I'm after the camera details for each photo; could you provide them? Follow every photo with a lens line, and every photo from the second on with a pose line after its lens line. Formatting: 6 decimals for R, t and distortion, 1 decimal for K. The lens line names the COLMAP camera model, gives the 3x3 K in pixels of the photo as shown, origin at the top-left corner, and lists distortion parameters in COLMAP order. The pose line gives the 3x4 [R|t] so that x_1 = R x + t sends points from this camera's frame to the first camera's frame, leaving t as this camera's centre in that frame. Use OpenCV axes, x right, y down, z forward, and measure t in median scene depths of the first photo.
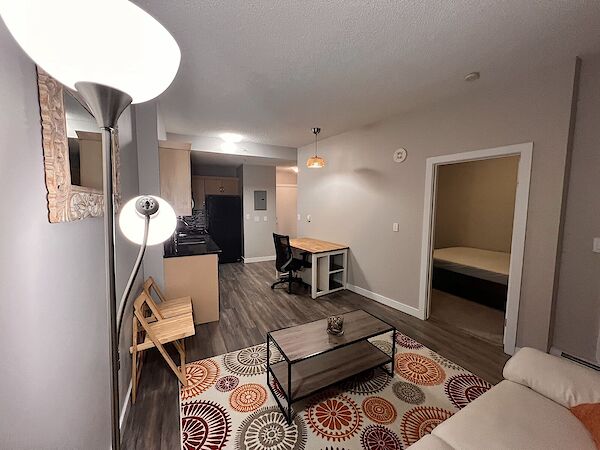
lens RADIAL K [[244.6, 0, 298.7], [0, 244.6, 223.4], [0, 0, 1]] dist [0.001649, -0.000071]
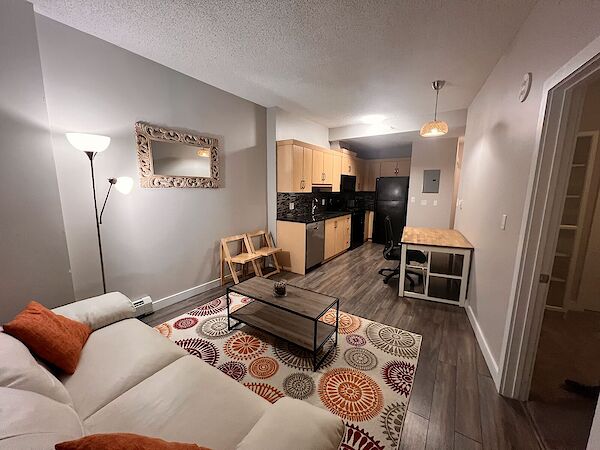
lens RADIAL K [[244.6, 0, 298.0], [0, 244.6, 224.5], [0, 0, 1]] dist [0.001649, -0.000071]
pose [[0.471883, 0.129647, -0.872077, 0.600143], [-0.073130, 0.991476, 0.107826, -0.004195], [0.878623, 0.012894, 0.477342, 0.281718]]
